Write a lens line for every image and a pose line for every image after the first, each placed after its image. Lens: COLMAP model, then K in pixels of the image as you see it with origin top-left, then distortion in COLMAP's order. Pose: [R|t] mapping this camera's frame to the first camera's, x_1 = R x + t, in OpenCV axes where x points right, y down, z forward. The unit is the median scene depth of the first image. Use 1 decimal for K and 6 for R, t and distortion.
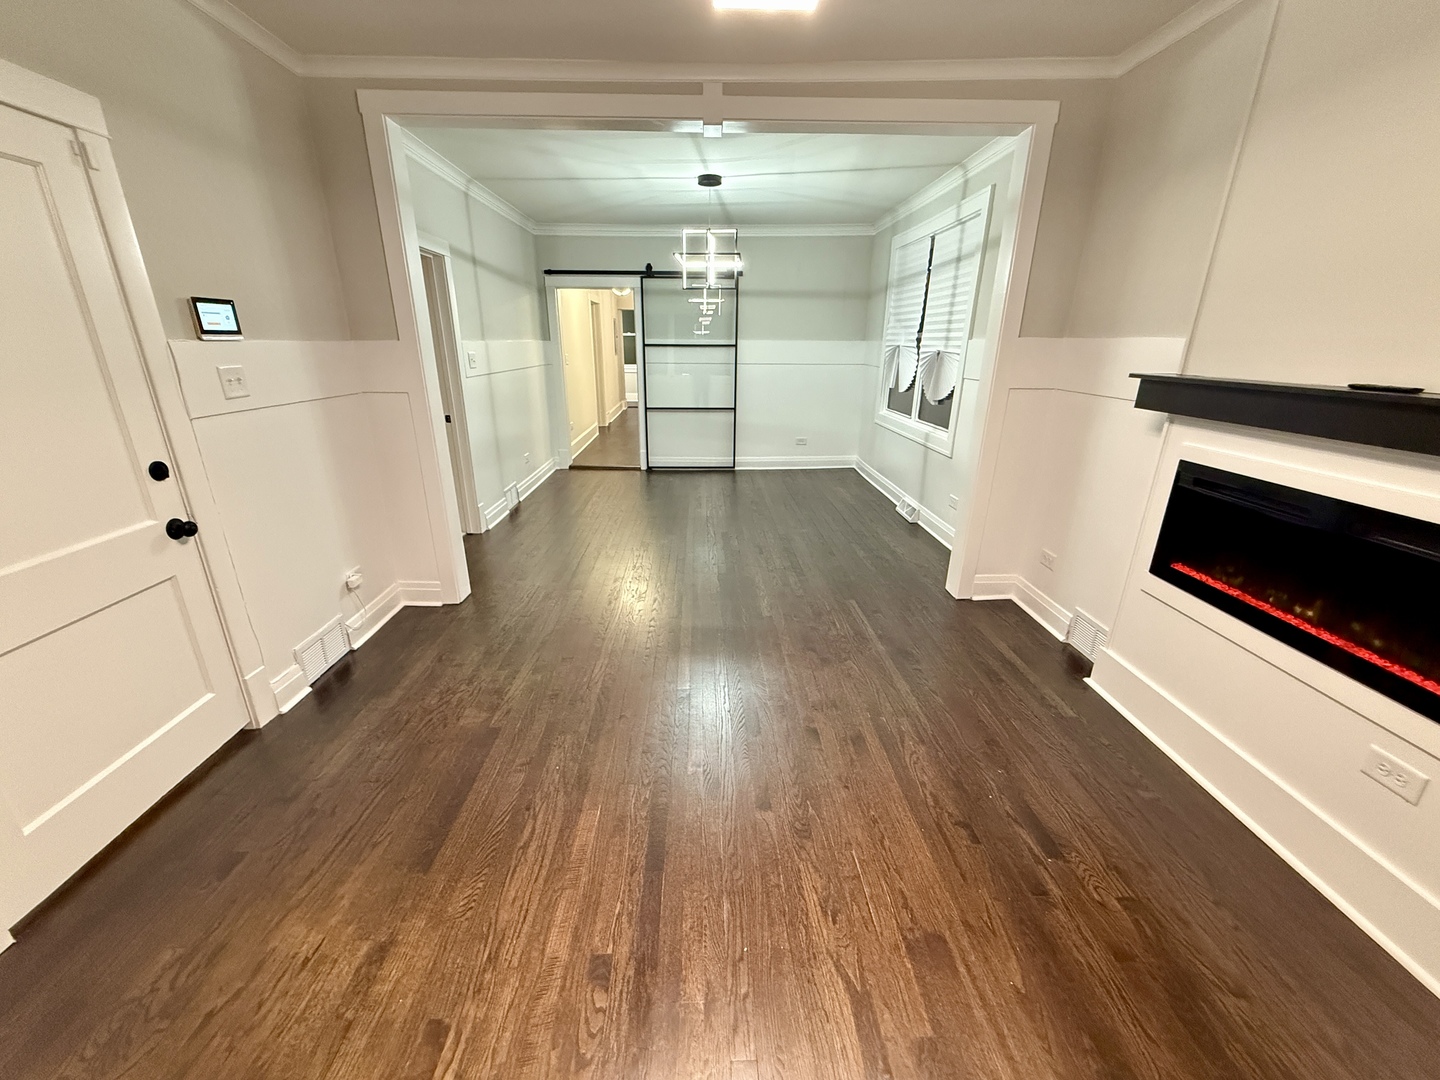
lens RADIAL K [[573.3, 0, 716.4], [0, 573.3, 542.3], [0, 0, 1]] dist [0.000905, 0.000153]
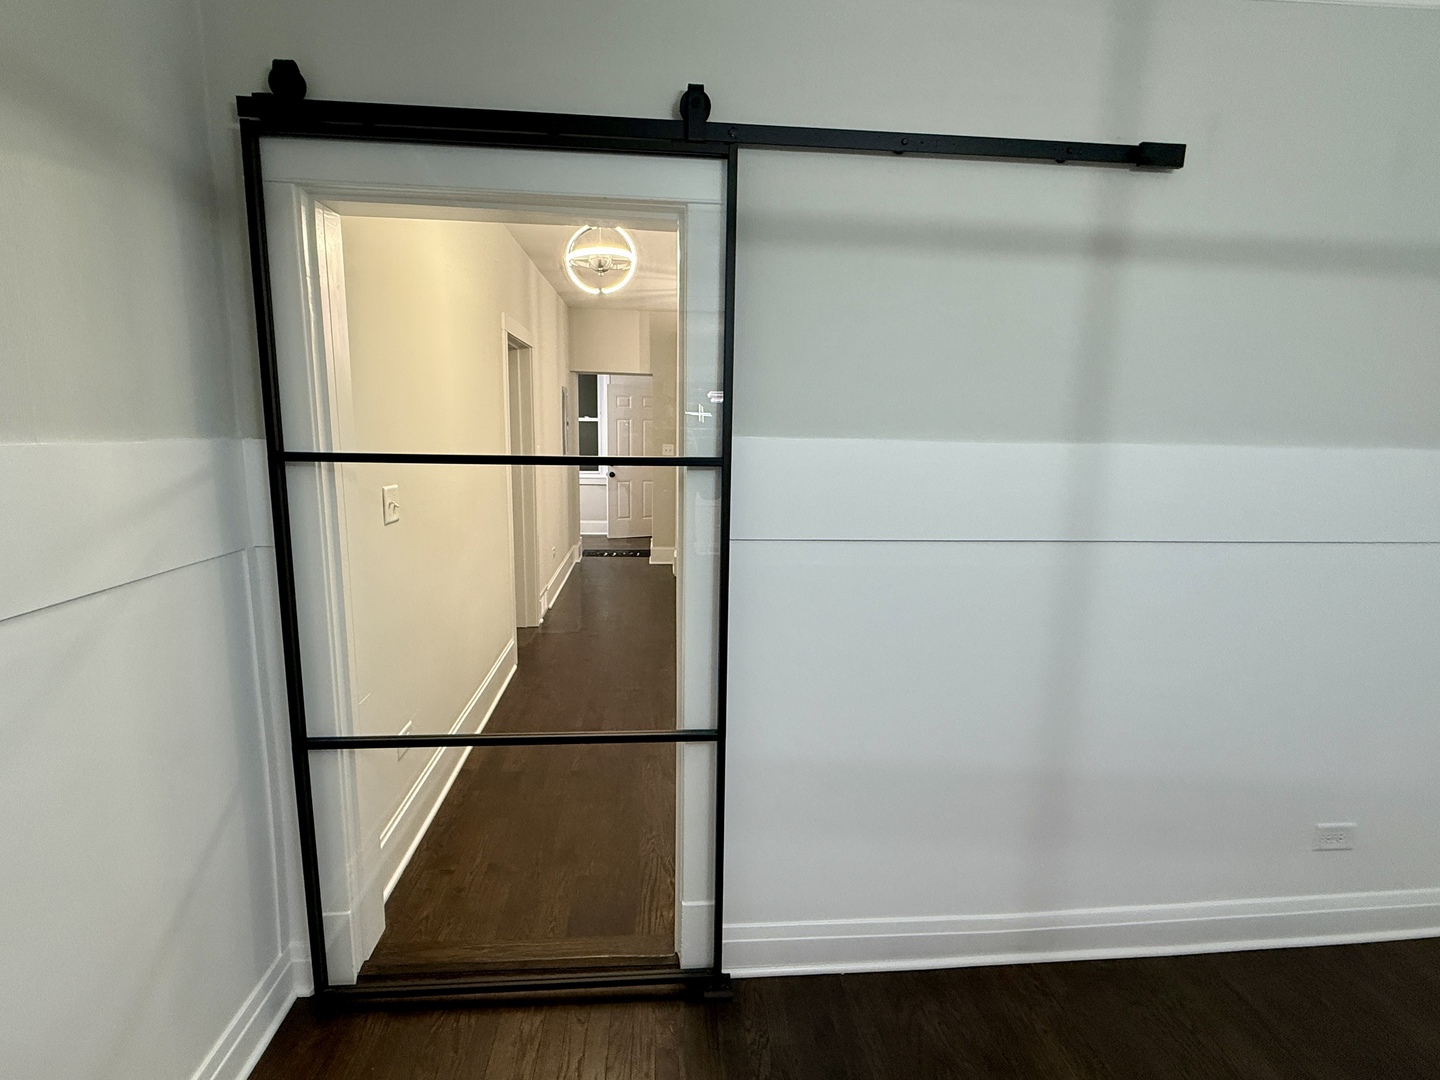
lens RADIAL K [[683.4, 0, 722.4], [0, 683.4, 543.3], [0, 0, 1]] dist [0.000642, -0.000112]
pose [[0.997508, -0.002364, 0.070509, -0.152441], [0.014305, 0.985456, -0.169328, -0.287255], [-0.069083, 0.169915, 0.983034, 0.793602]]
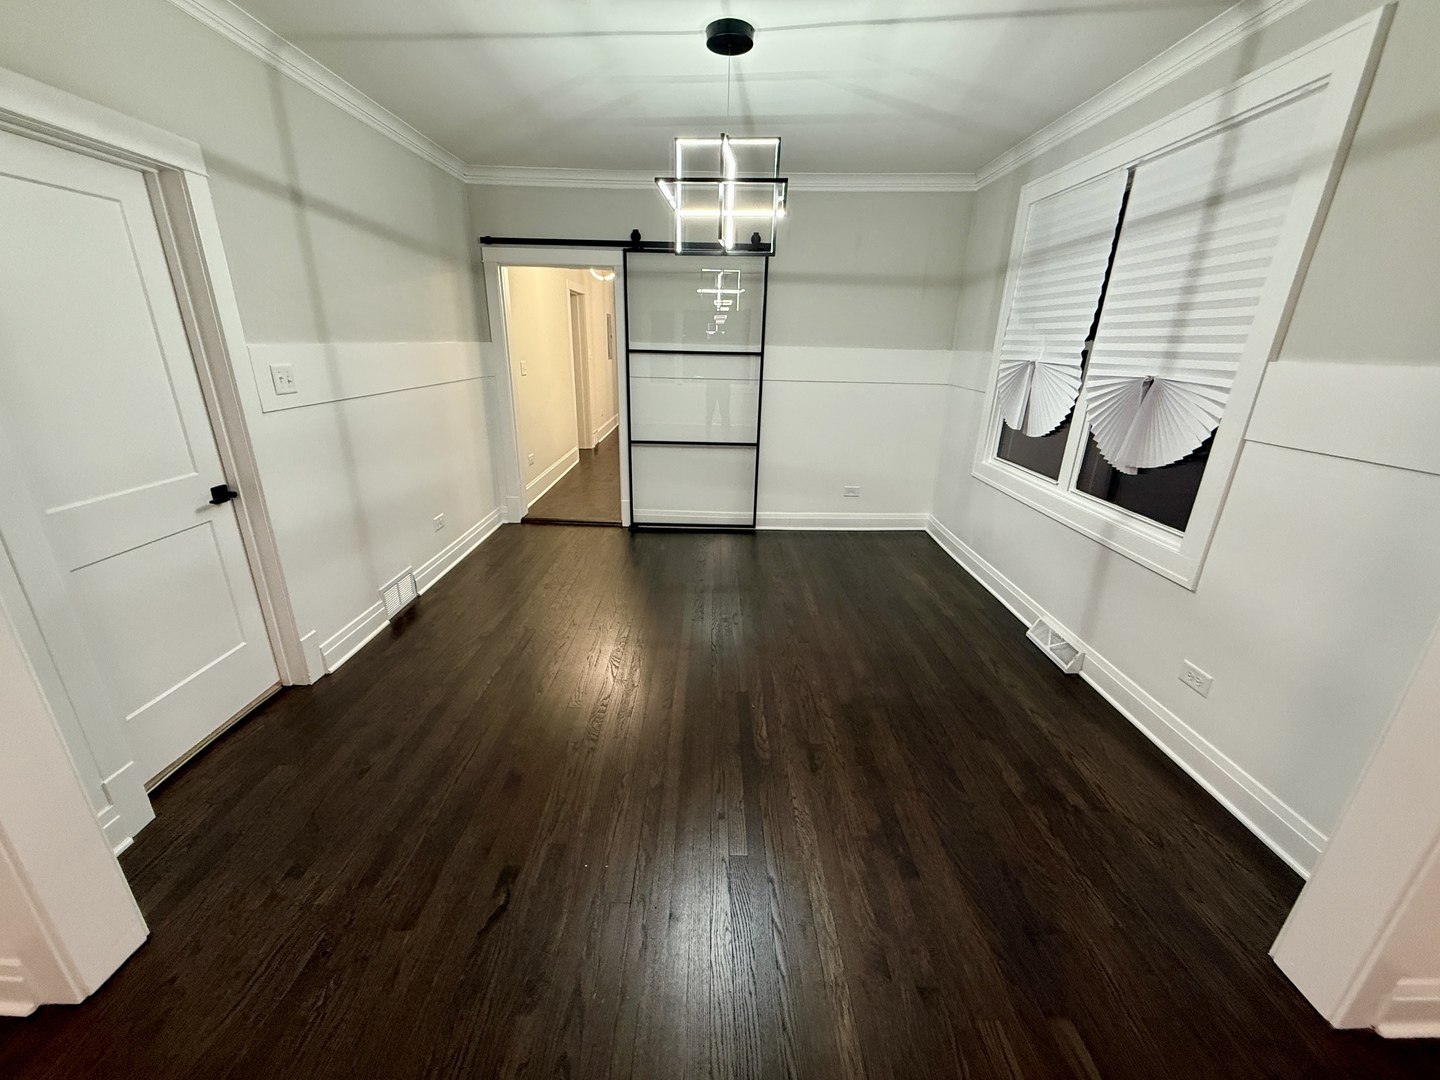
lens RADIAL K [[573.3, 0, 716.4], [0, 573.3, 542.3], [0, 0, 1]] dist [0.000905, 0.000153]
pose [[0.999562, 0.023566, -0.017900, -0.002793], [-0.023561, 0.999722, 0.000497, -0.124828], [0.017907, -0.000075, 0.999840, 0.334562]]
